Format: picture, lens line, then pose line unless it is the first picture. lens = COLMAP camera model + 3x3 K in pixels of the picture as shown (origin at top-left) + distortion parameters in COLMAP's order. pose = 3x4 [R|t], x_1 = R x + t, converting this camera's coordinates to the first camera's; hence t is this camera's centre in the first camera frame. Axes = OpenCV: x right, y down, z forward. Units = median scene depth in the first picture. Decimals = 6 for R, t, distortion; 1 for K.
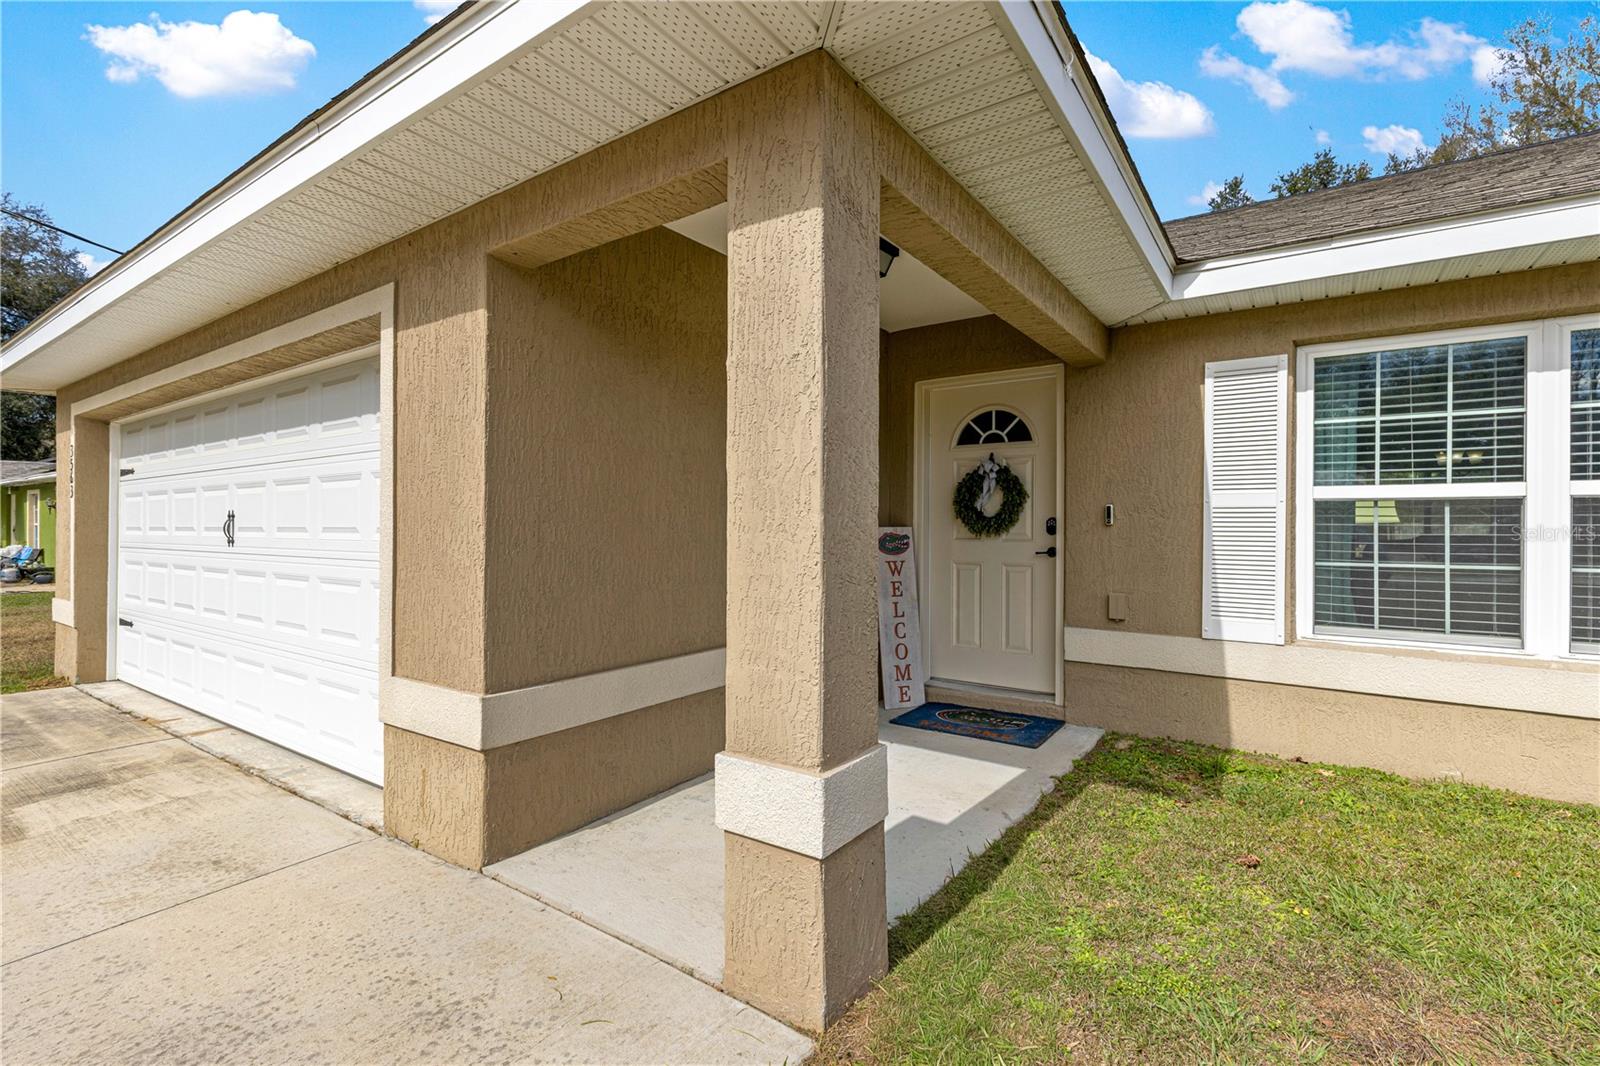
lens RADIAL K [[723.3, 0, 792.2], [0, 723.3, 528.6], [0, 0, 1]] dist [0.007765, -0.001463]
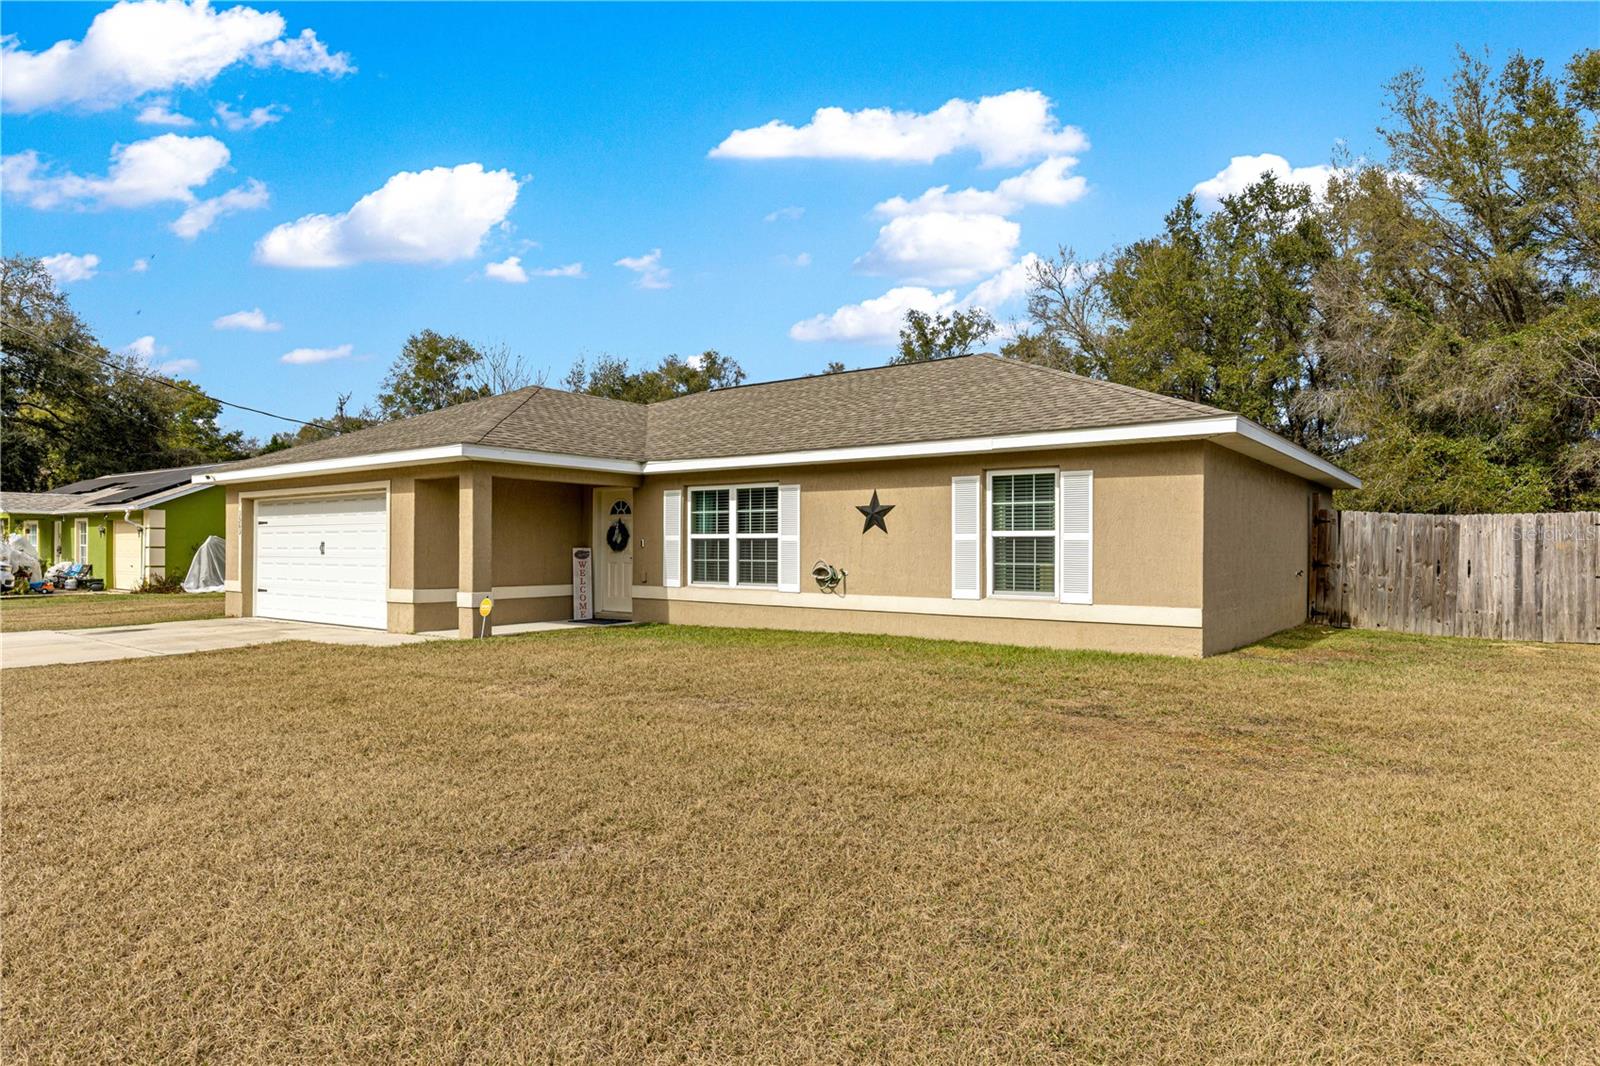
lens RADIAL K [[940.1, 0, 800.6], [0, 940.1, 549.2], [0, 0, 1]] dist [0.003076, 0.000293]
pose [[0.999197, 0.001387, -0.040054, 1.308536], [-0.001471, 0.999997, -0.002070, 0.010591], [0.040051, 0.002127, 0.999195, -2.798266]]
